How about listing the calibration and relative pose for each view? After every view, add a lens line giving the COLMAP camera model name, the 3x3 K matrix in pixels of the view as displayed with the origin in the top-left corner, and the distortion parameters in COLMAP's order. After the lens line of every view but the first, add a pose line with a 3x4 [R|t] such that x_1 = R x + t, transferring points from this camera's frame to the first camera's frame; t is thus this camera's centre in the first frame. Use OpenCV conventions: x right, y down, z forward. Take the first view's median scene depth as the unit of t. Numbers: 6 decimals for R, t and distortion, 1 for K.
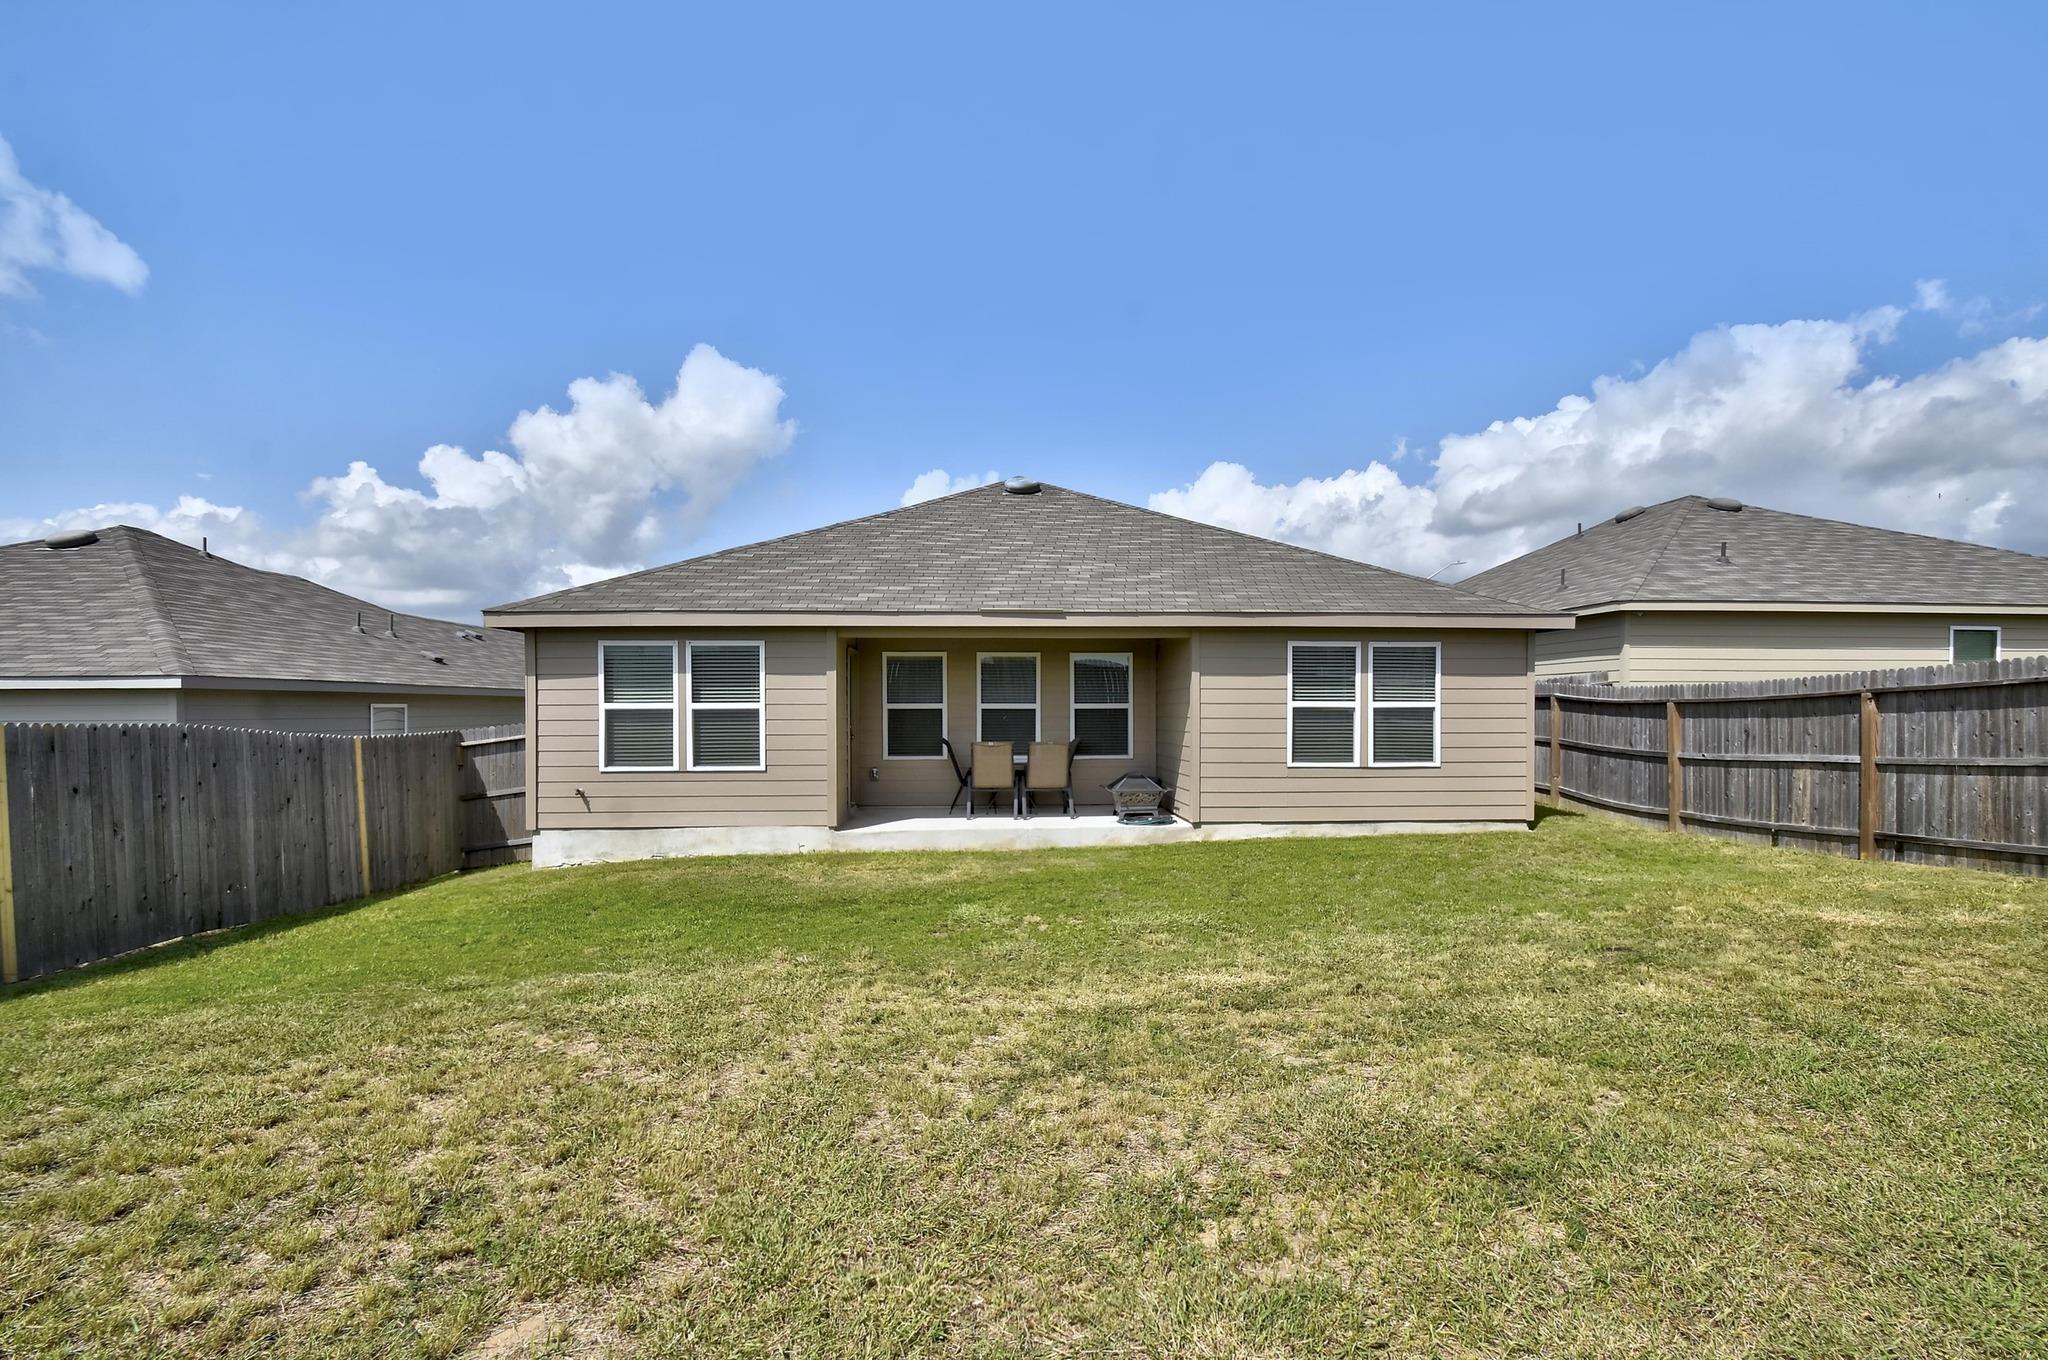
lens RADIAL K [[907.2, 0, 1066.5], [0, 907.2, 703.4], [0, 0, 1]] dist [0.004993, -0.000741]
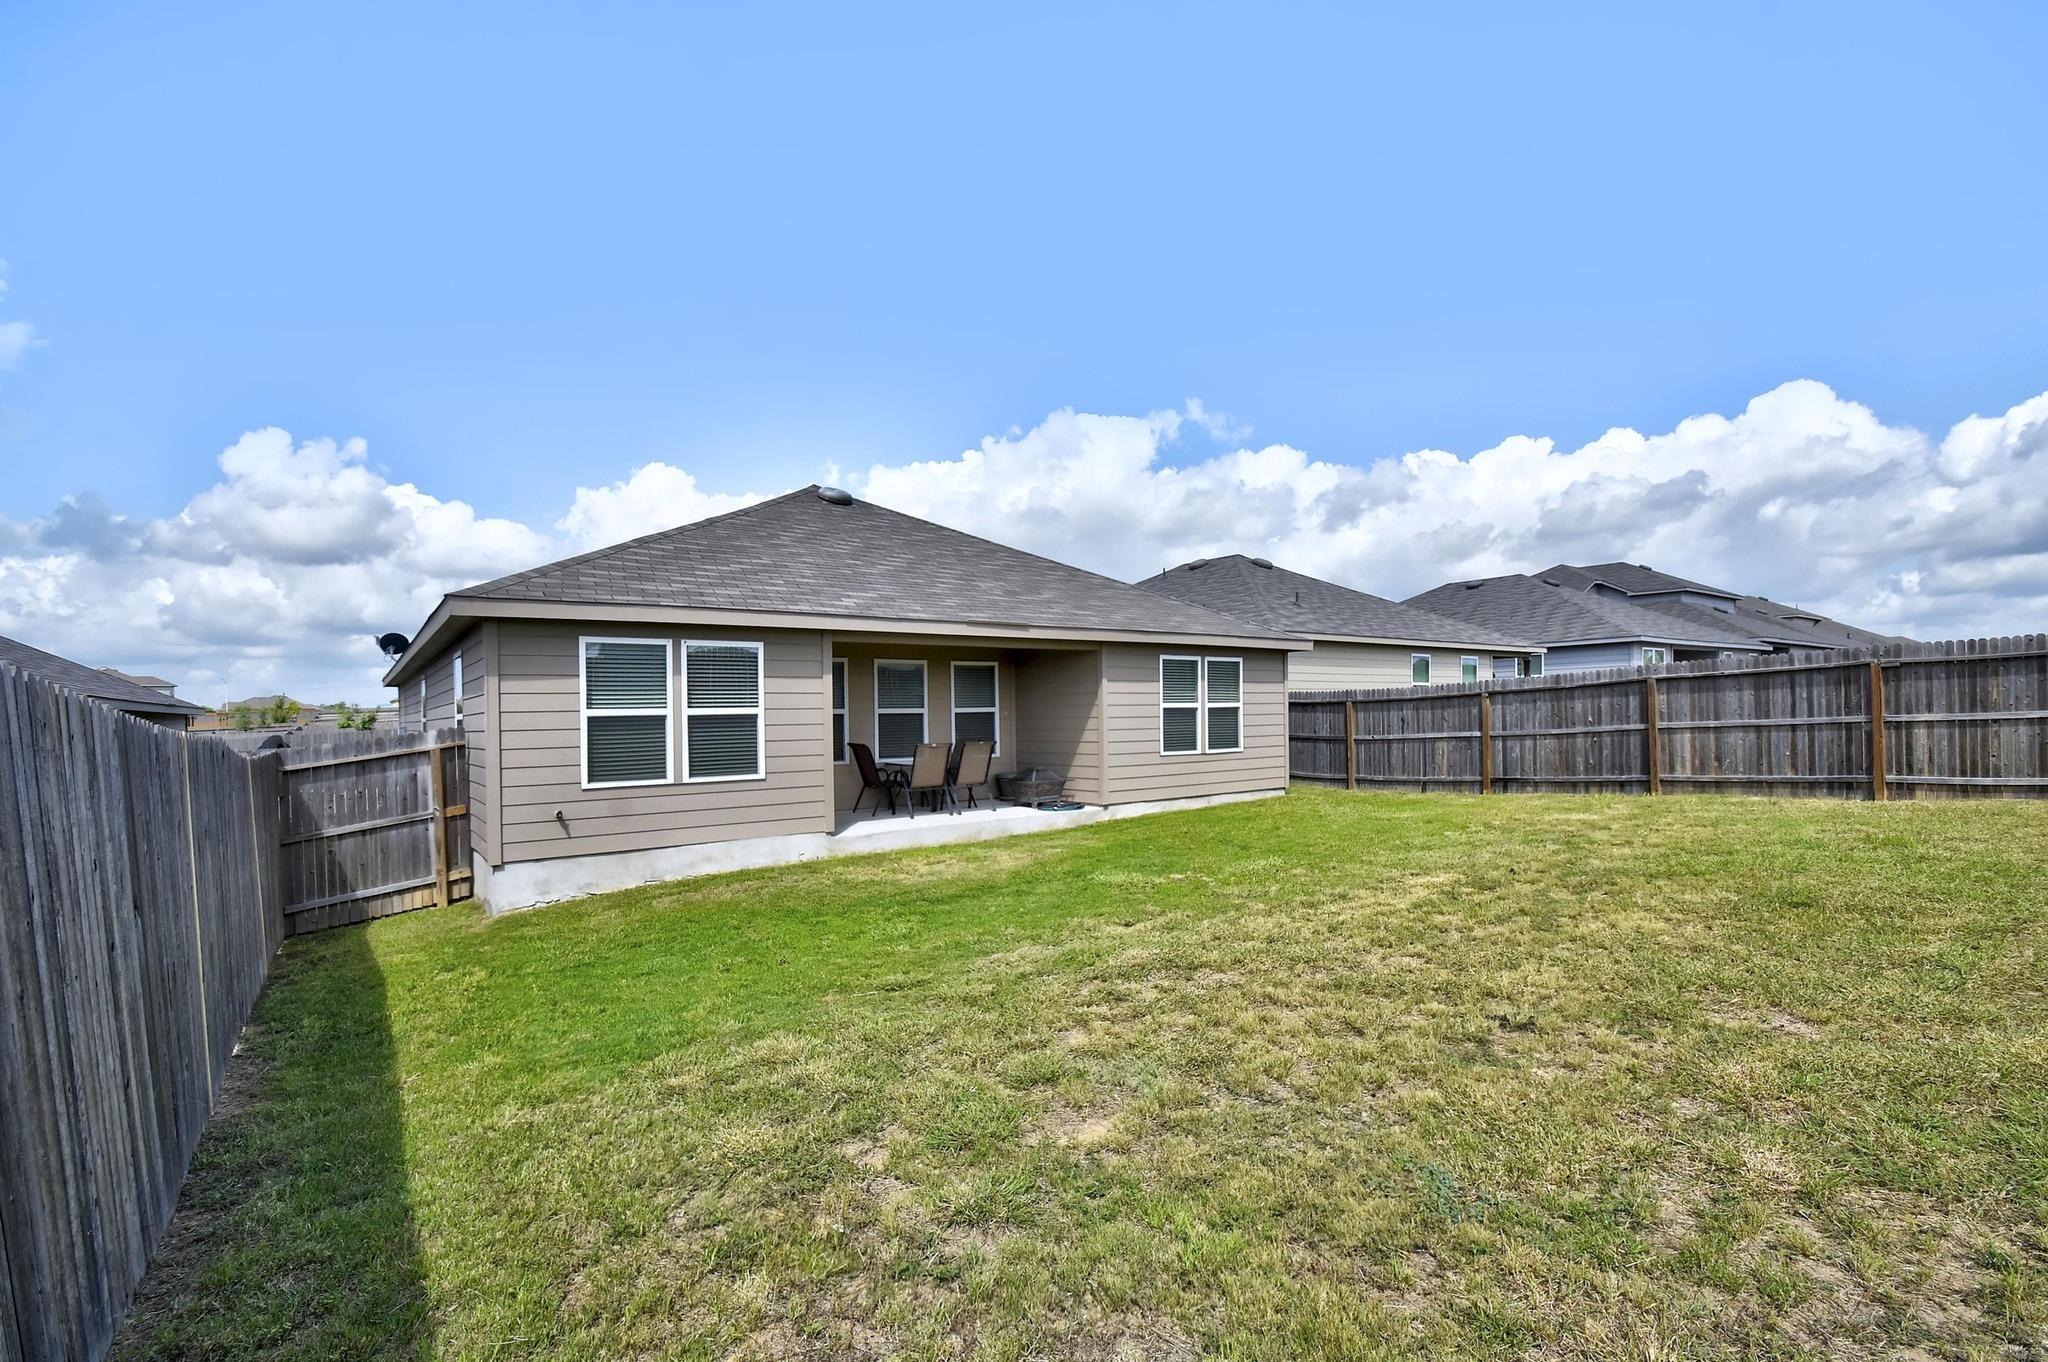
lens RADIAL K [[907.2, 0, 1033.8], [0, 907.2, 677.9], [0, 0, 1]] dist [0.004993, -0.000741]
pose [[0.838865, 0.008331, 0.544277, -0.611981], [0.013976, 0.999224, -0.036836, 0.007512], [-0.544161, 0.038507, 0.838097, 0.044956]]
